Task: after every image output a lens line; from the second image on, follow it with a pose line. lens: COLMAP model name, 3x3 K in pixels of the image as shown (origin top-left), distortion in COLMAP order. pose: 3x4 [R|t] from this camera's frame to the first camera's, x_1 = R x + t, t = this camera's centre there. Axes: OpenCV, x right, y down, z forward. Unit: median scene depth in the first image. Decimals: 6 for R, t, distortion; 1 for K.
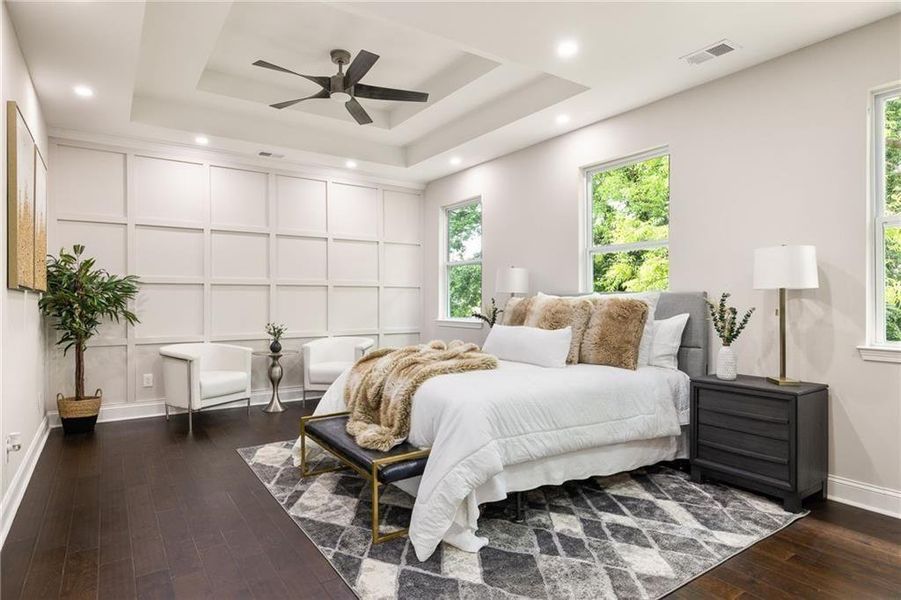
lens RADIAL K [[494.3, 0, 450.5], [0, 494.3, 300.0], [0, 0, 1]] dist [-0.002652, -0.000399]
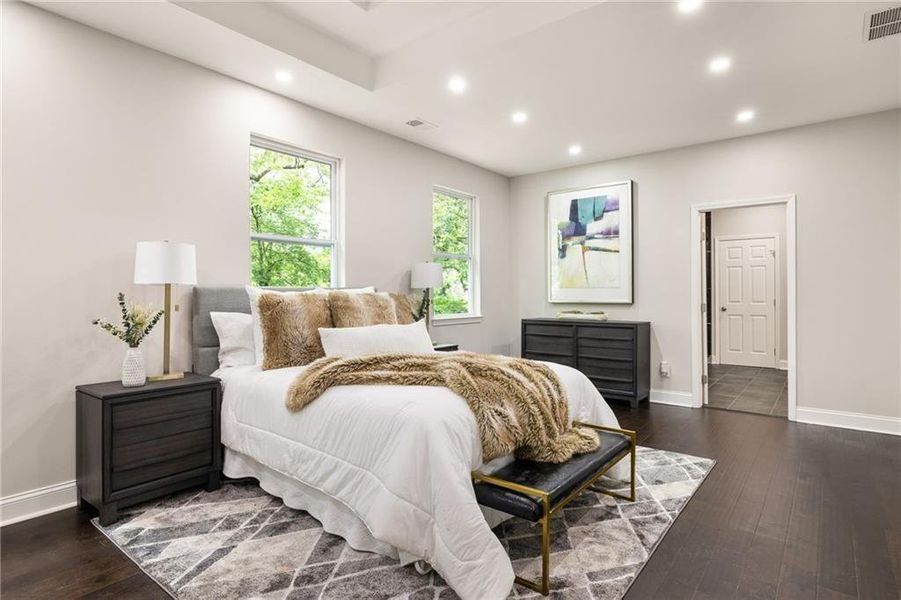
lens RADIAL K [[494.3, 0, 450.5], [0, 494.3, 300.0], [0, 0, 1]] dist [-0.002652, -0.000399]
pose [[-0.296905, -0.001712, 0.954906, -0.842030], [0.007822, 0.999960, 0.004225, 0.004670], [-0.954875, 0.008723, -0.296880, 1.296142]]
